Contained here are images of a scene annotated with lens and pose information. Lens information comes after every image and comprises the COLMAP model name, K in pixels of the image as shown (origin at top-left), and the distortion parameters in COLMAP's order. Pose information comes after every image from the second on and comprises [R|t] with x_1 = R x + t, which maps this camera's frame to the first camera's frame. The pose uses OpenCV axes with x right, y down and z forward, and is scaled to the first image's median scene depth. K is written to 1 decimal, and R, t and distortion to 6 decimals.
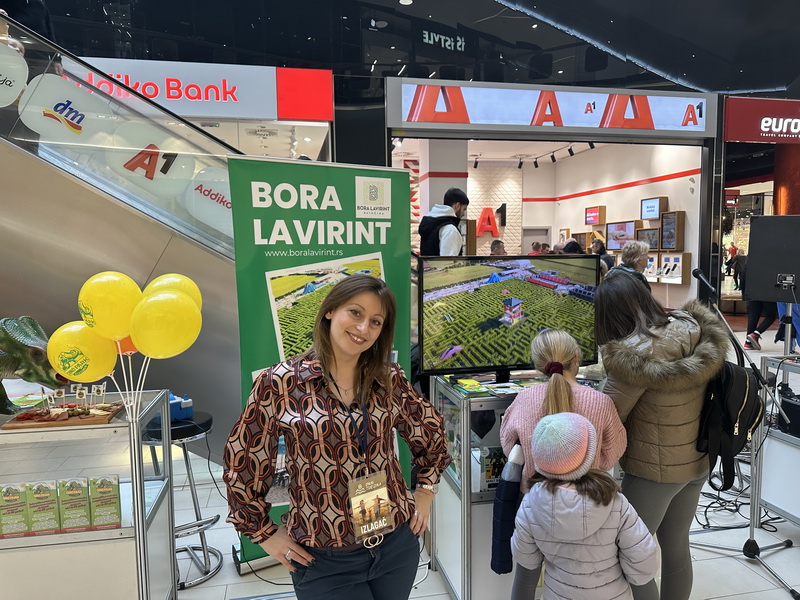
lens RADIAL K [[556.0, 0, 395.5], [0, 556.0, 301.5], [0, 0, 1]] dist [0.140263, -0.228228]
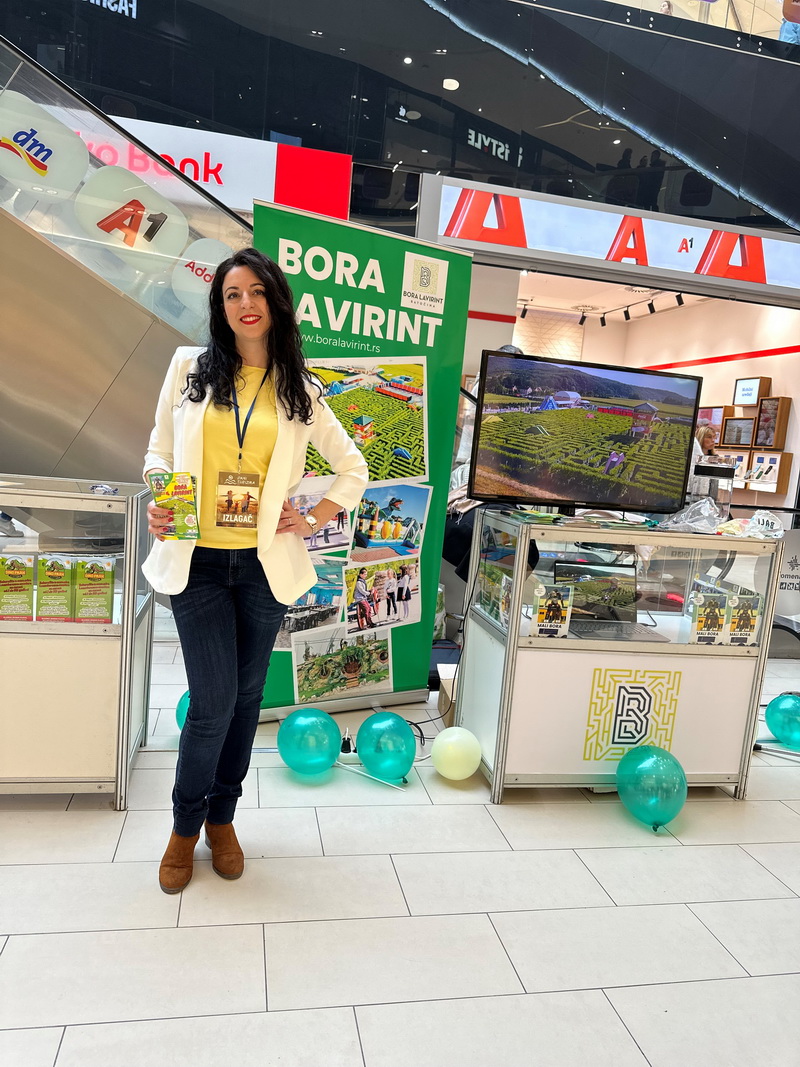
lens RADIAL K [[741.6, 0, 401.3], [0, 741.6, 538.8], [0, 0, 1]] dist [0.140263, -0.228228]
pose [[0.995201, 0.095656, 0.020613, -0.059704], [-0.096529, 0.994239, 0.046592, 0.125329], [-0.016037, -0.048359, 0.998701, -0.071183]]
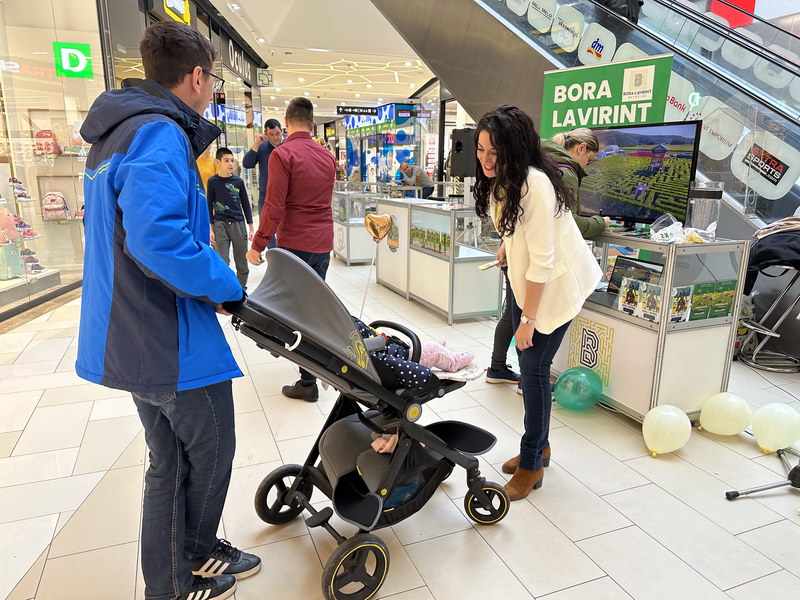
lens RADIAL K [[564.6, 0, 403.9], [0, 564.6, 297.8], [0, 0, 1]] dist [0.045782, -0.065244]
pose [[0.185176, 0.234748, -0.954255, 1.209280], [-0.093823, 0.970837, 0.220621, 0.049758], [0.978216, 0.048677, 0.201801, 0.247207]]
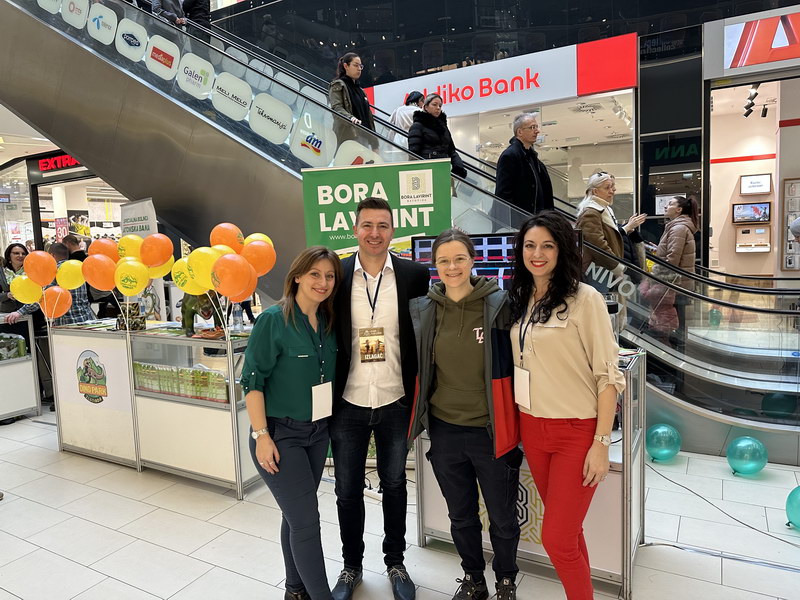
lens RADIAL K [[568.4, 0, 398.6], [0, 568.4, 294.9], [0, 0, 1]] dist [0.084910, -0.127488]
pose [[0.747389, 0.043455, -0.662964, 0.753202], [-0.024112, 0.998975, 0.038297, -0.002611], [0.663949, -0.012637, 0.747671, 0.062389]]
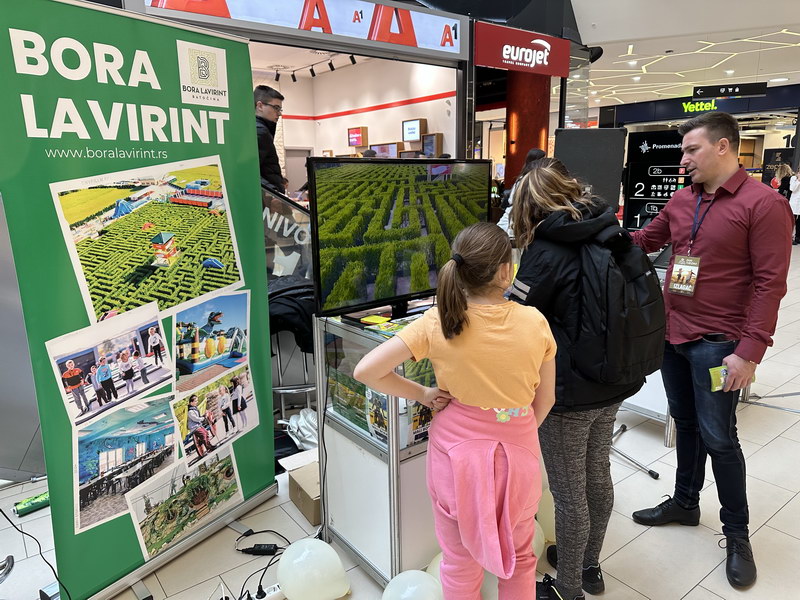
lens RADIAL K [[564.6, 0, 403.9], [0, 564.6, 297.8], [0, 0, 1]] dist [0.045782, -0.065244]
pose [[0.897486, -0.099088, 0.429768, -0.149071], [0.045747, 0.990094, 0.132746, 0.007153], [-0.438664, -0.099477, 0.893128, 0.227237]]
